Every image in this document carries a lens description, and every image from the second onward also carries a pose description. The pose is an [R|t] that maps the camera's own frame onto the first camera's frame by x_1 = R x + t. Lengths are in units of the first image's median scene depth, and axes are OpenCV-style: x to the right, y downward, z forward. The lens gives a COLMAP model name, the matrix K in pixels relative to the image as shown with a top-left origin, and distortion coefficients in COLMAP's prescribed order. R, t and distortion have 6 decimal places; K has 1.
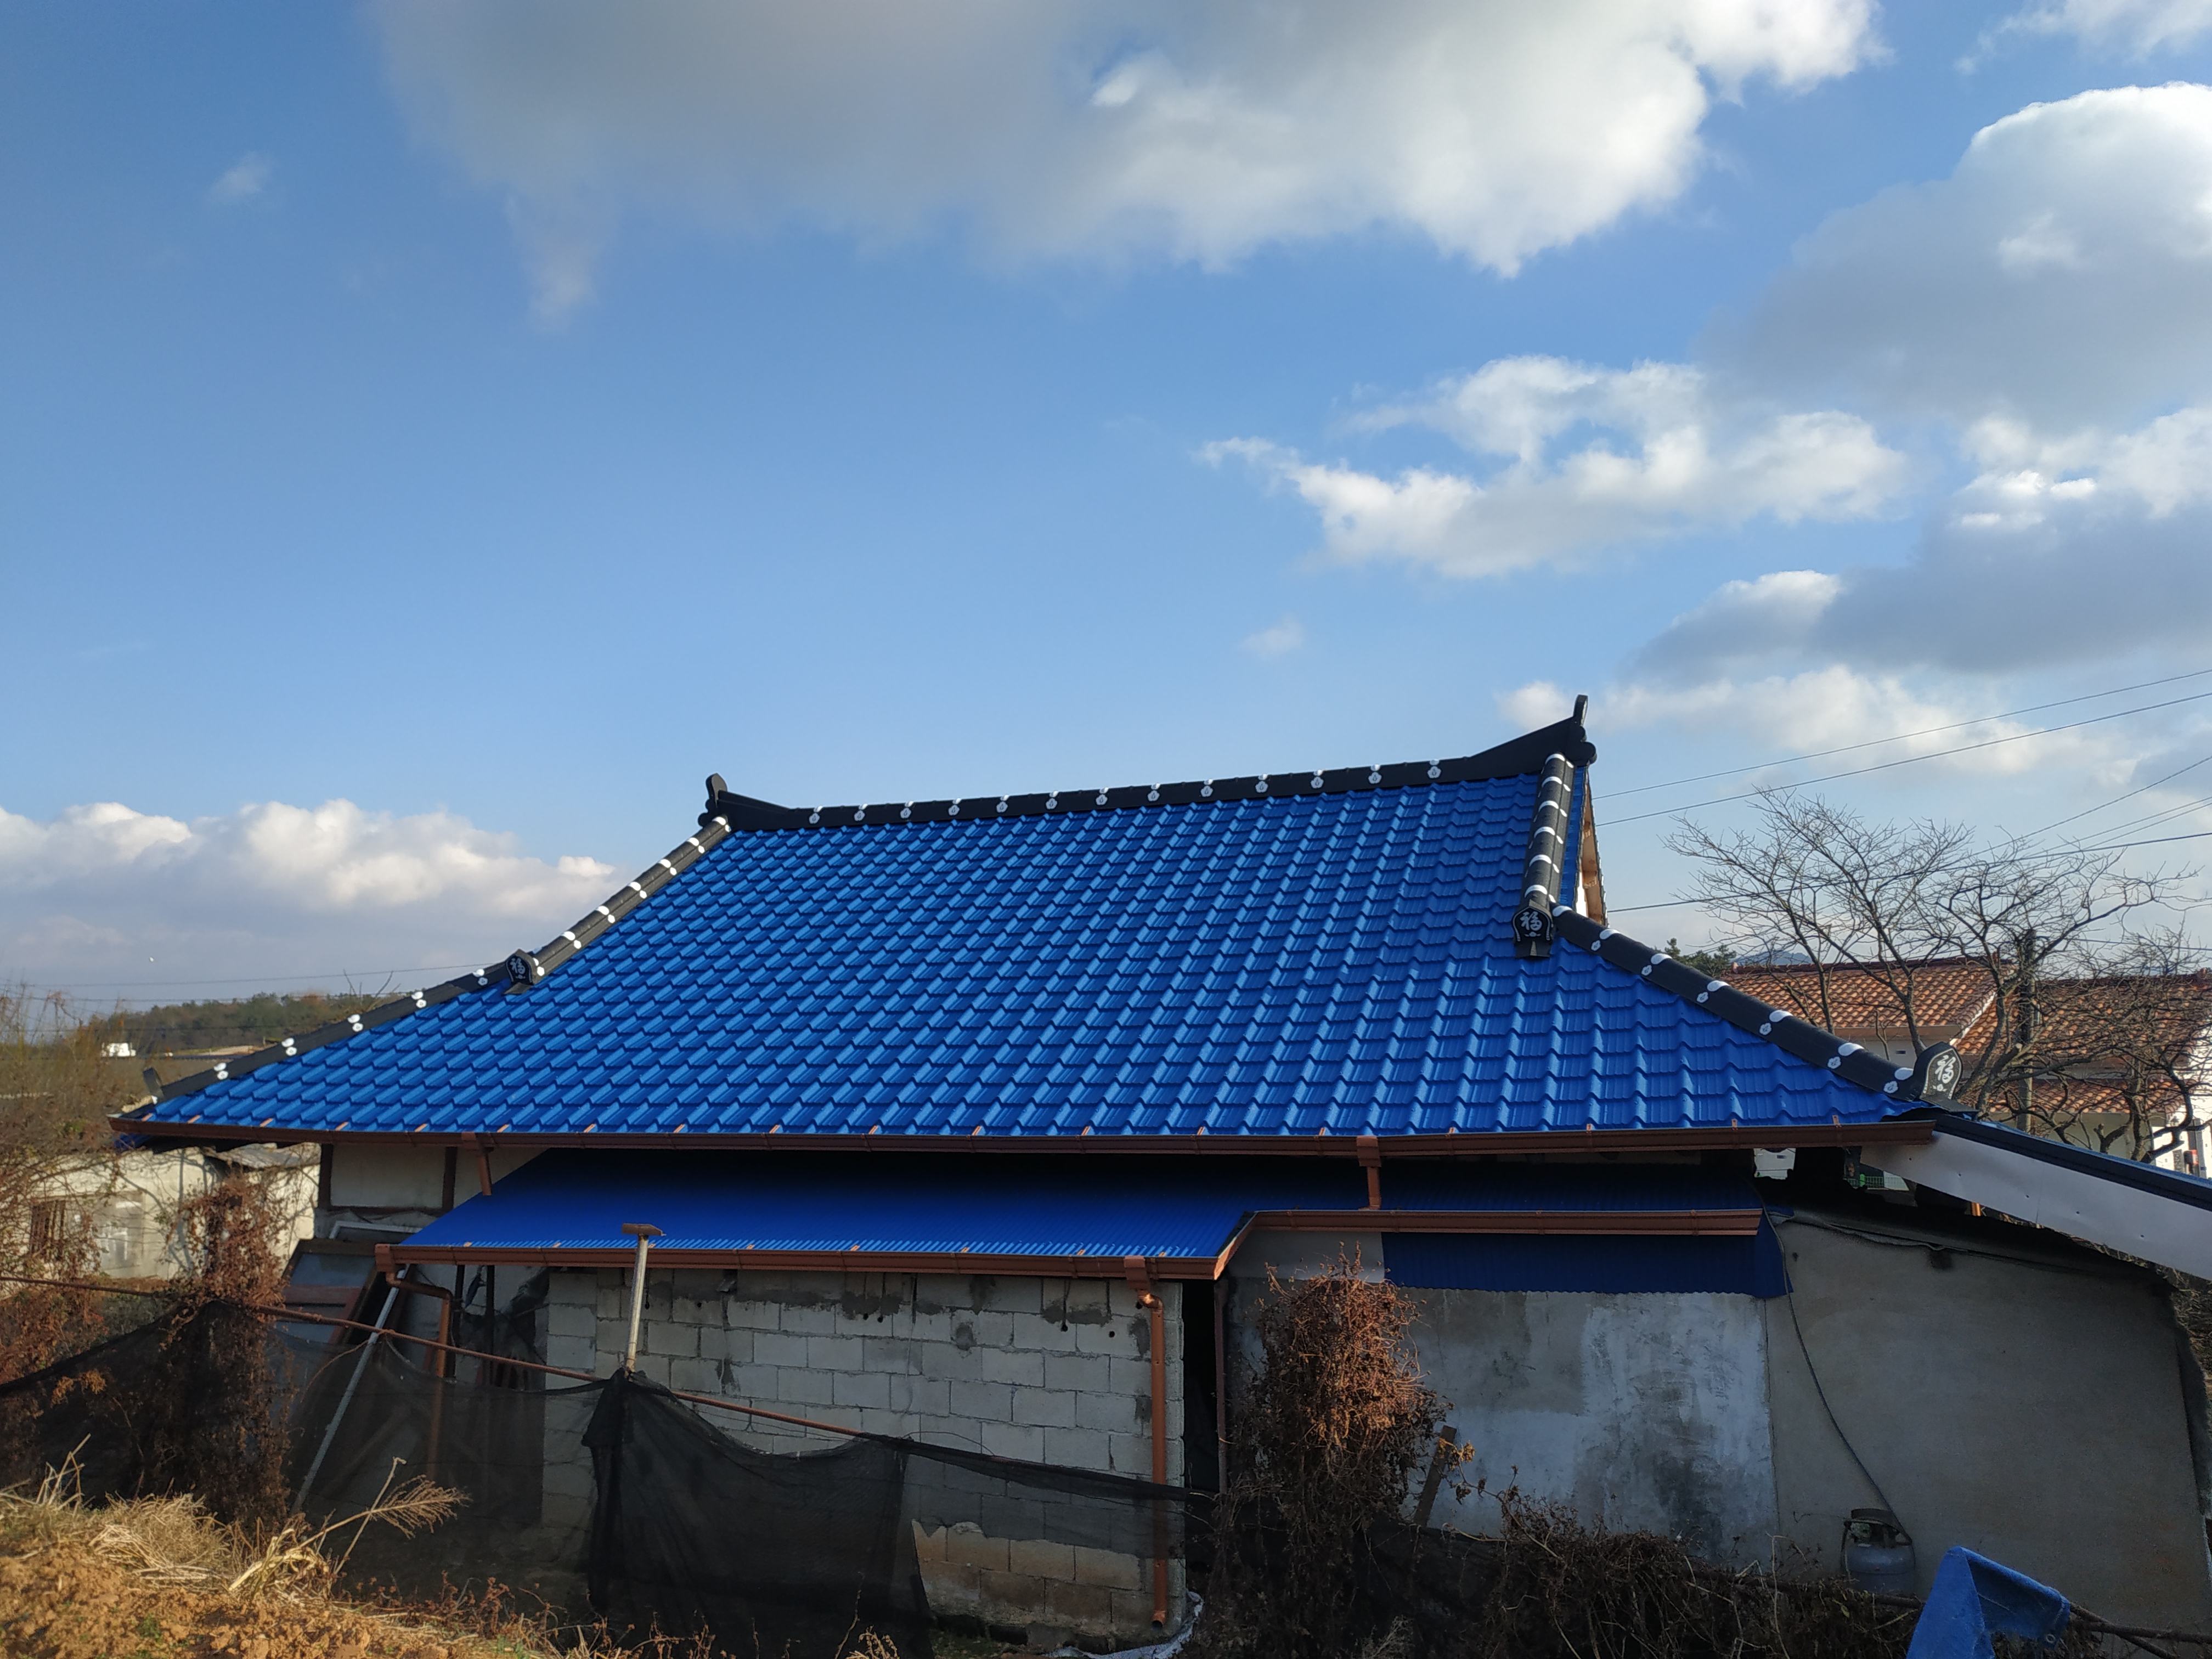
lens RADIAL K [[1608.9, 0, 1103.6], [0, 1608.9, 826.0], [0, 0, 1]] dist [-0.002229, 0.000100]
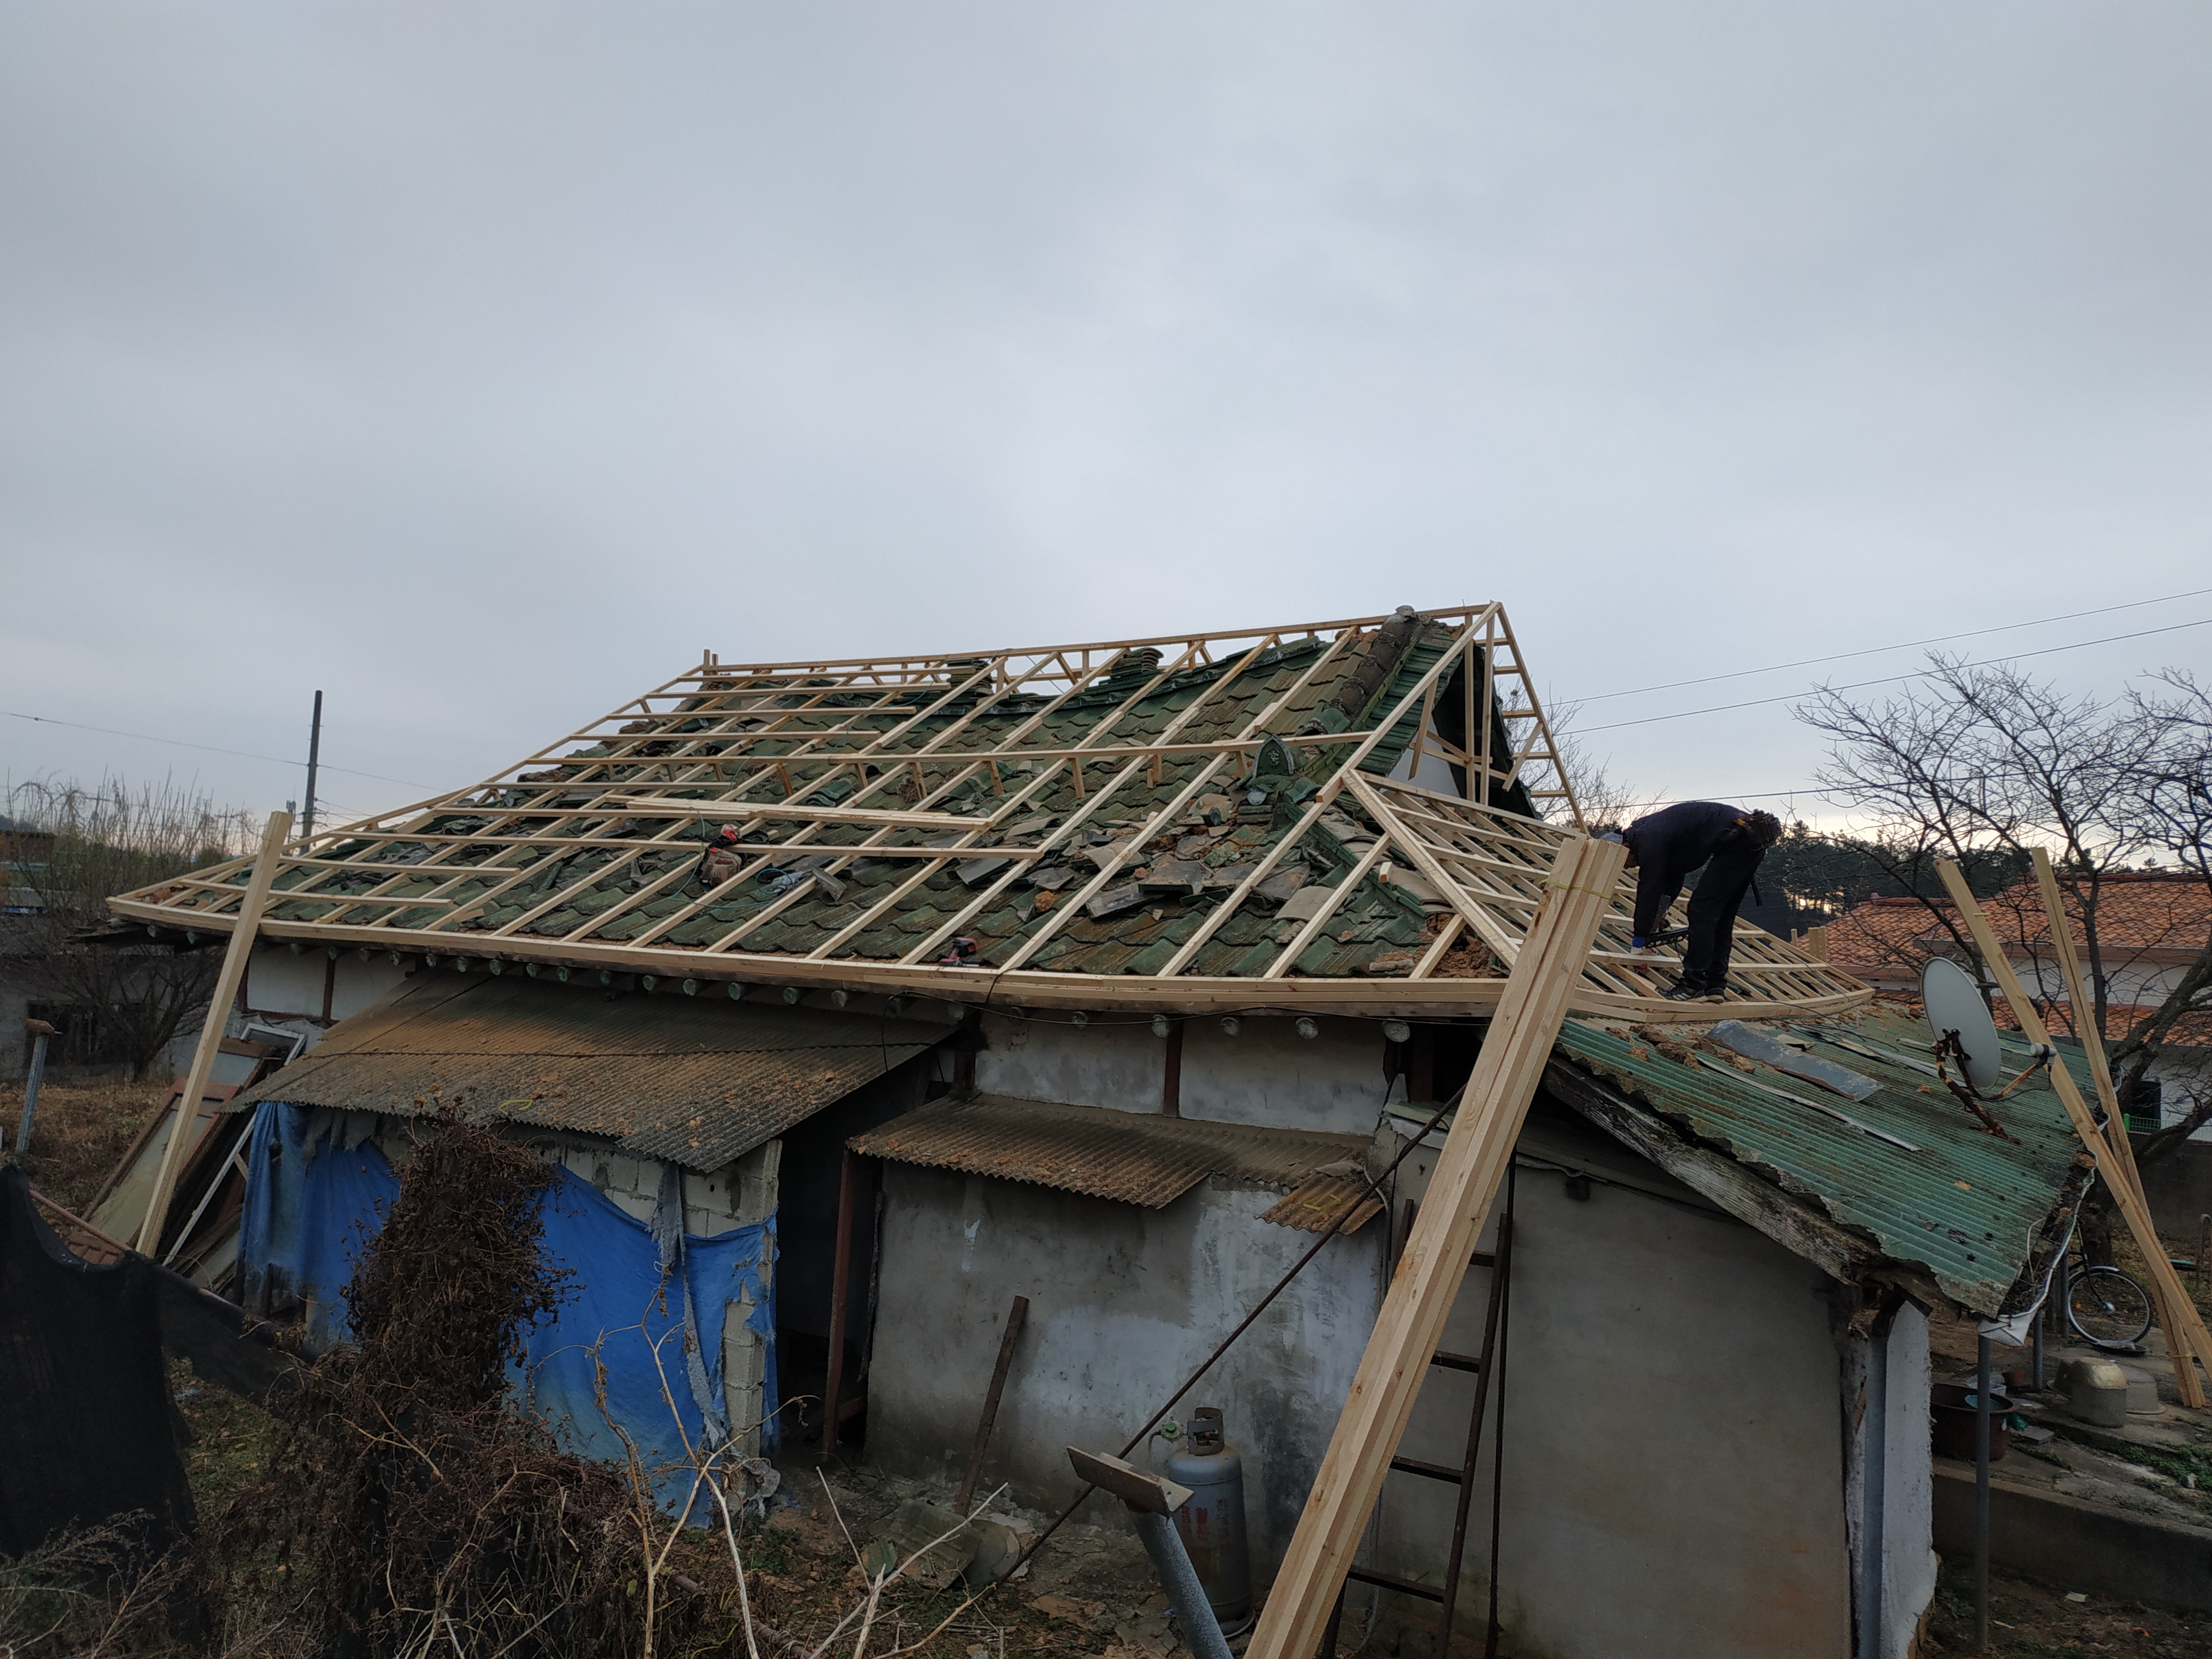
lens RADIAL K [[1579.3, 0, 1127.4], [0, 1579.3, 825.9], [0, 0, 1]] dist [0.098478, -0.223173]
pose [[0.974761, 0.041919, -0.219282, 0.447033], [-0.025373, 0.996651, 0.077732, 0.031419], [0.221806, -0.070206, 0.972560, 0.180074]]
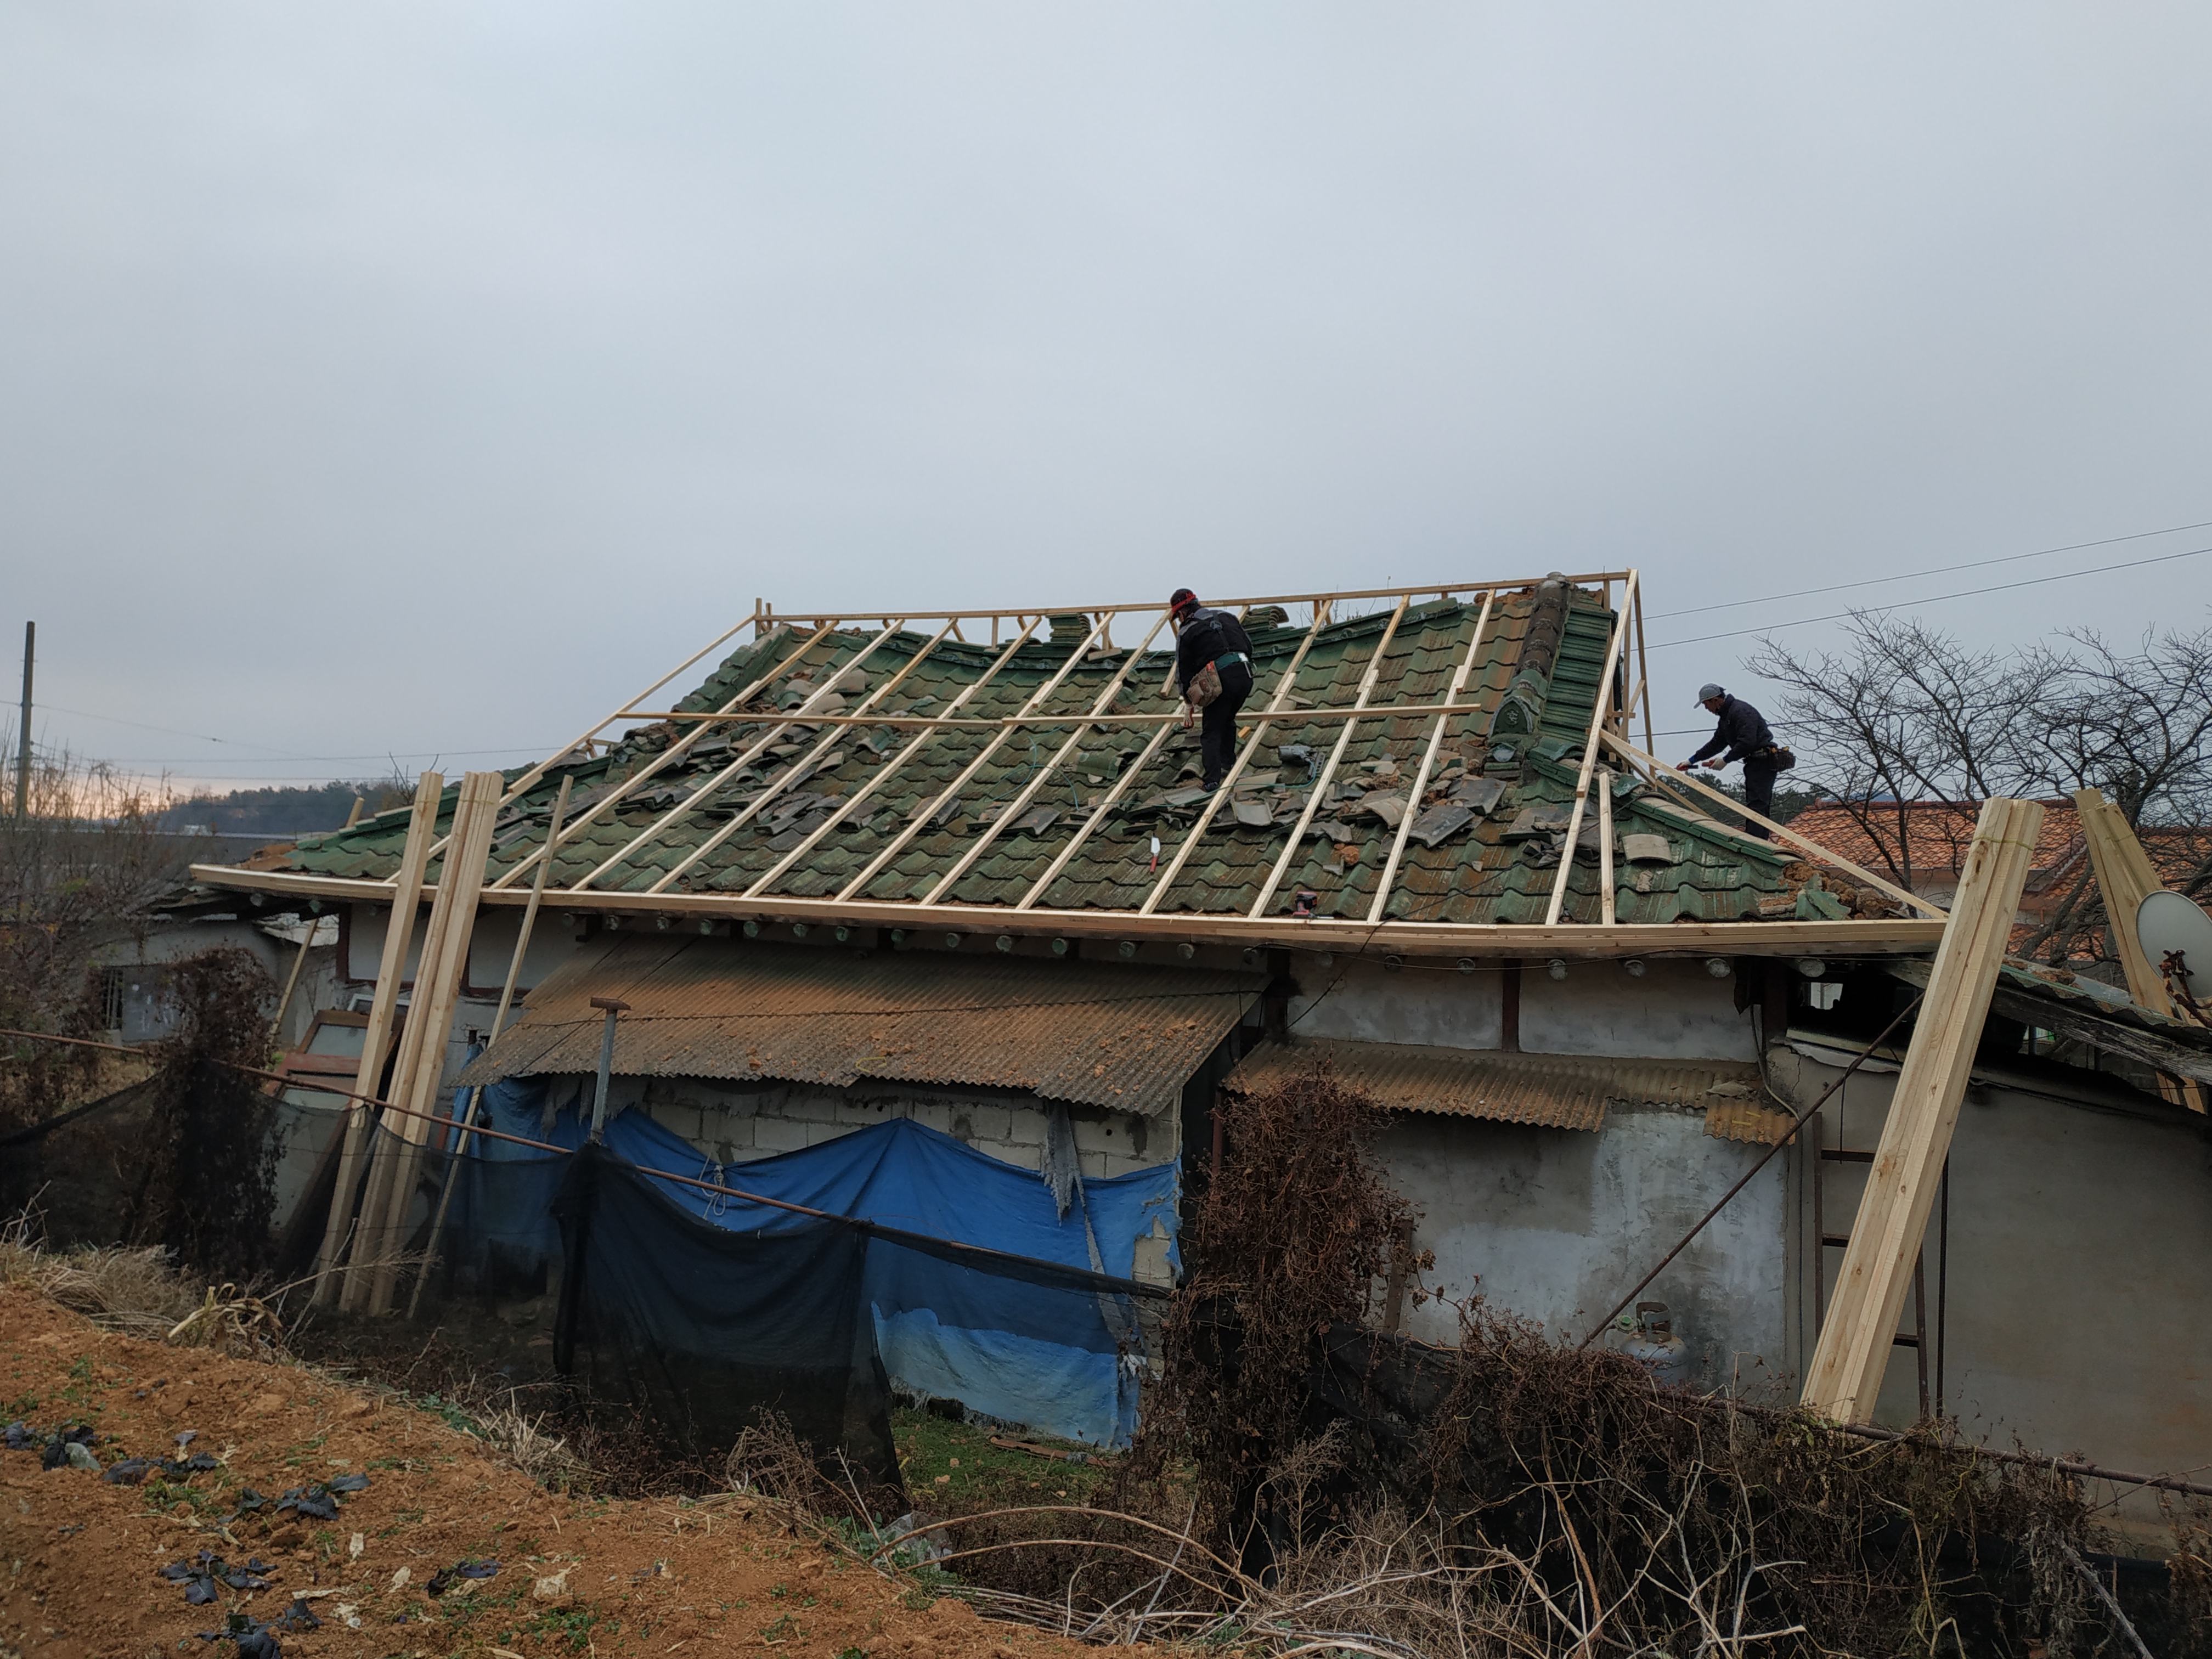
lens RADIAL K [[1622.9, 0, 1106.0], [0, 1622.9, 829.5], [0, 0, 1]] dist [0.054380, -0.090860]
pose [[0.998454, 0.036171, -0.042194, 0.039741], [-0.031098, 0.992849, 0.115253, 0.018698], [0.046061, -0.113763, 0.992440, 0.037740]]
